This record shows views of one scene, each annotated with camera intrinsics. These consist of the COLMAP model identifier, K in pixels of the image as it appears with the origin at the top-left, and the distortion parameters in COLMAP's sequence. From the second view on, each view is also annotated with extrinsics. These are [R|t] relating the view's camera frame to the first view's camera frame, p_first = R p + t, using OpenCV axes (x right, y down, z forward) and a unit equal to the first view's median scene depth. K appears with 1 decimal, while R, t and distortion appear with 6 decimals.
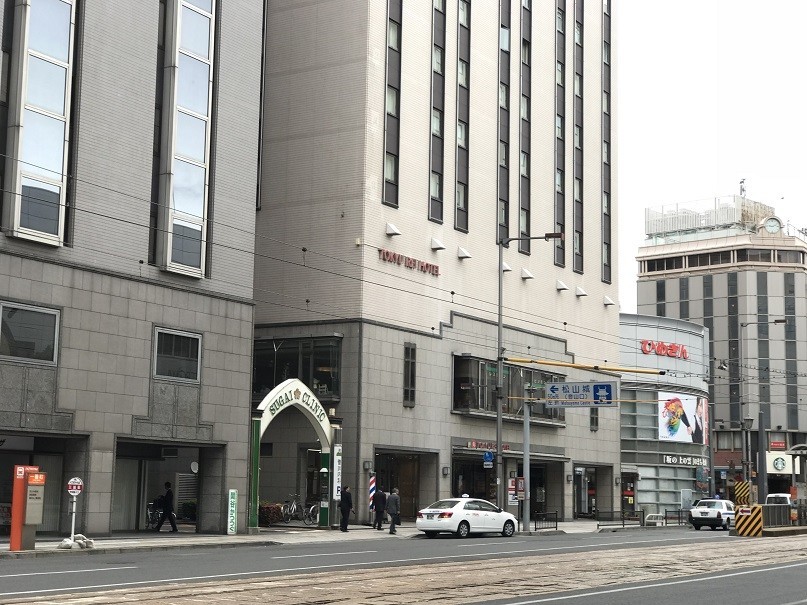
lens RADIAL K [[1357.2, 0, 403.6], [0, 1357.2, 302.5], [0, 0, 1]] dist [0.013204, 0.000000]
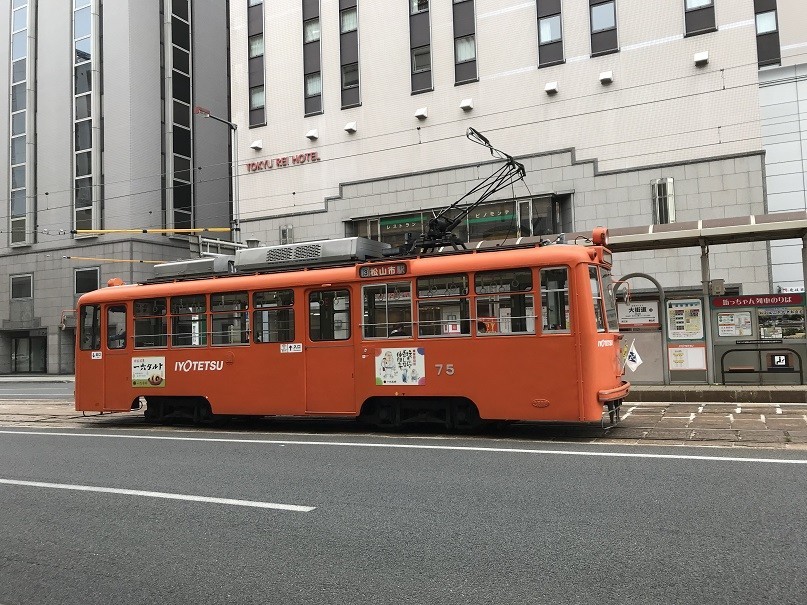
lens RADIAL K [[650.9, 0, 403.3], [0, 650.9, 301.2], [0, 0, 1]] dist [0.015851, 0.002194]
pose [[0.106922, -0.076732, -0.991302, 0.799080], [0.174020, 0.983072, -0.057325, 0.199851], [0.978920, -0.166377, 0.118465, 1.346664]]
